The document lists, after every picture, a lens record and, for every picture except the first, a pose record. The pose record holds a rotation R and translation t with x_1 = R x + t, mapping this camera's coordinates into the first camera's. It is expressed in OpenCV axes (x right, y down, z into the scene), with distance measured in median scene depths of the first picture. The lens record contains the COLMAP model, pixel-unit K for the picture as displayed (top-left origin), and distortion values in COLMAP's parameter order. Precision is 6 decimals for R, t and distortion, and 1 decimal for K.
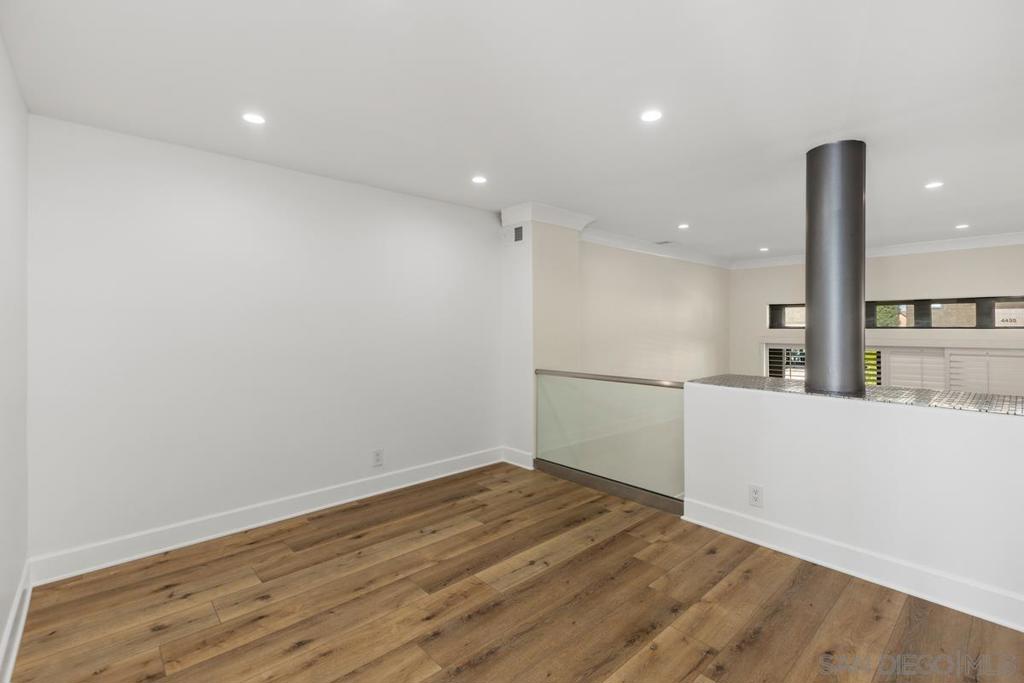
lens RADIAL K [[466.9, 0, 512.0], [0, 466.9, 341.5], [0, 0, 1]] dist [-0.000059, -0.000064]
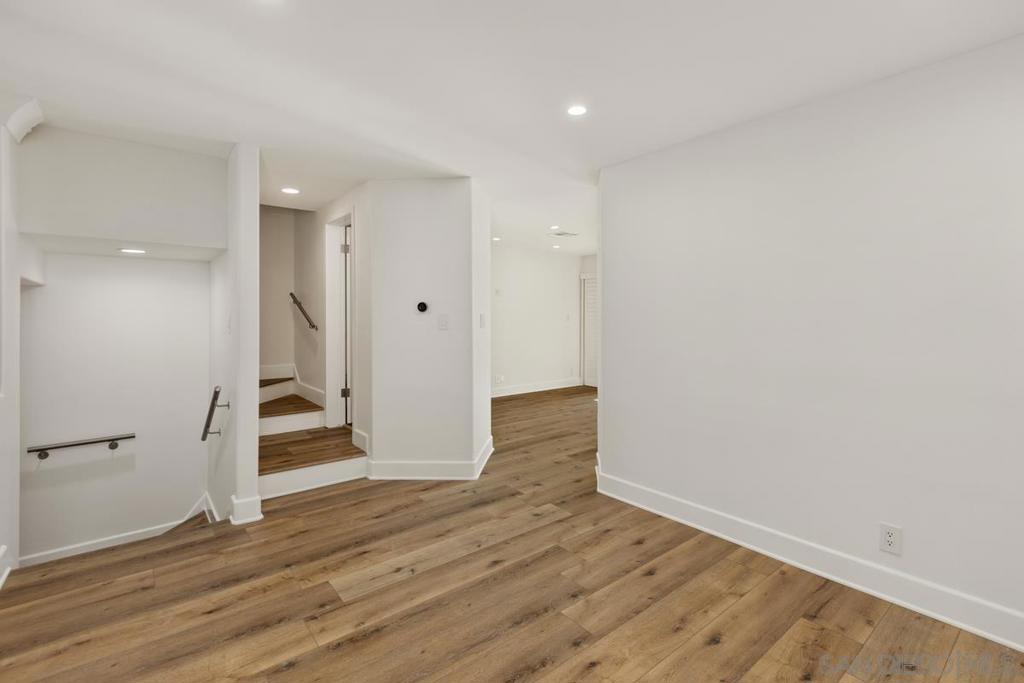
lens RADIAL K [[466.9, 0, 512.0], [0, 466.9, 341.5], [0, 0, 1]] dist [-0.000059, -0.000064]
pose [[-0.998114, 0.000400, 0.061380, -0.093302], [0.005730, 0.996219, 0.086683, -0.054285], [-0.061113, 0.086871, -0.994343, 1.918586]]
